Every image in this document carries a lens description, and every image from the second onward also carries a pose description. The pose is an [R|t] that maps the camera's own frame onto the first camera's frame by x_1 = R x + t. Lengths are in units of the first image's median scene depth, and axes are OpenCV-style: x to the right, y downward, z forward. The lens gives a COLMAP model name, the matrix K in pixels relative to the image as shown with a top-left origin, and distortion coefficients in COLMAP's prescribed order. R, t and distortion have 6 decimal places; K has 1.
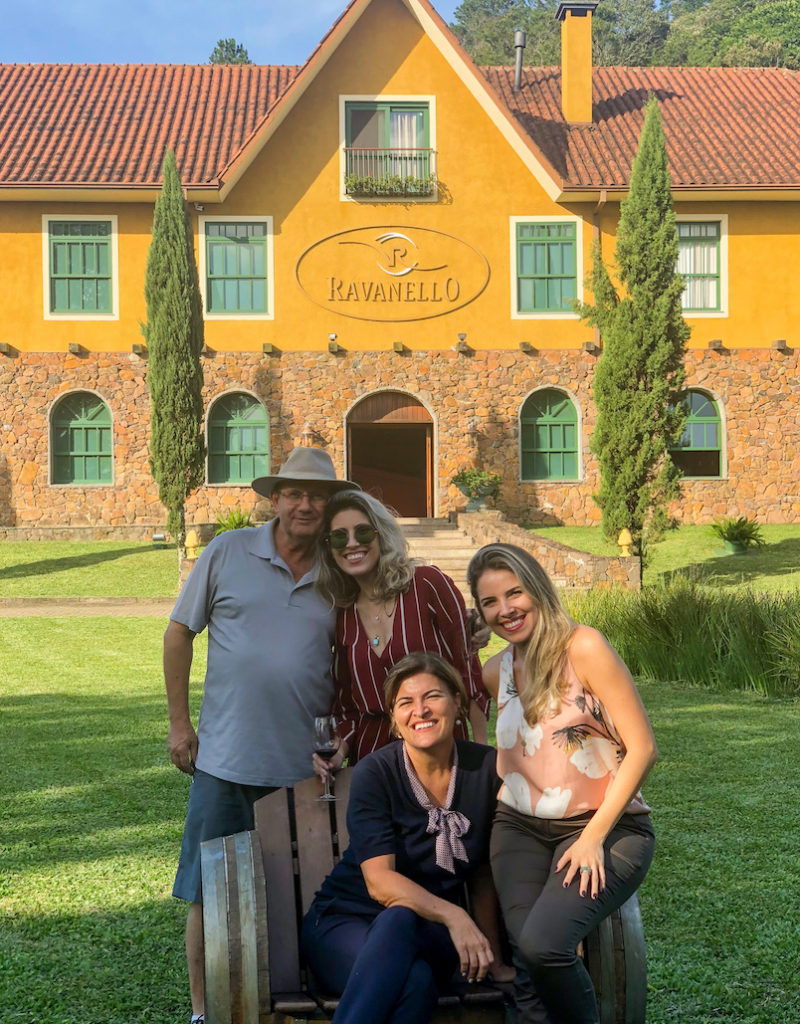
lens RADIAL K [[1663.2, 0, 402.7], [0, 1663.2, 551.6], [0, 0, 1]] dist [0.033139, 0.041818]
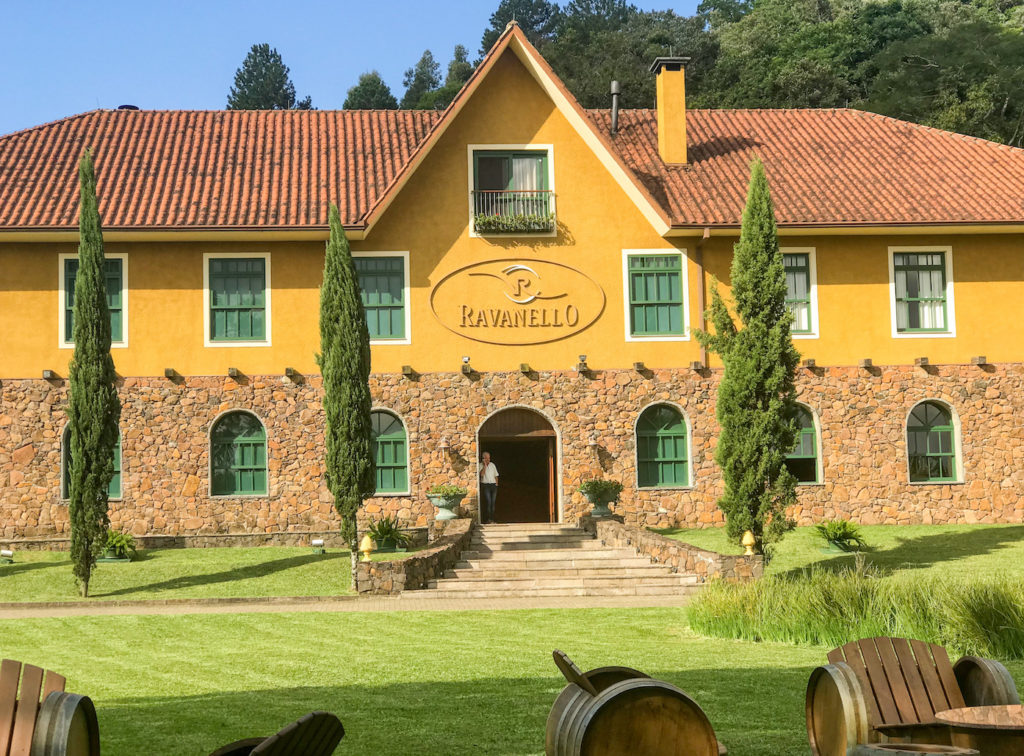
lens RADIAL K [[1760.3, 0, 461.2], [0, 1760.3, 379.0], [0, 0, 1]] dist [-0.202059, 2.606043]
pose [[0.999690, -0.009053, 0.023198, -0.071602], [0.011368, 0.994752, -0.101682, 0.002377], [-0.022156, 0.101915, 0.994546, -0.156689]]
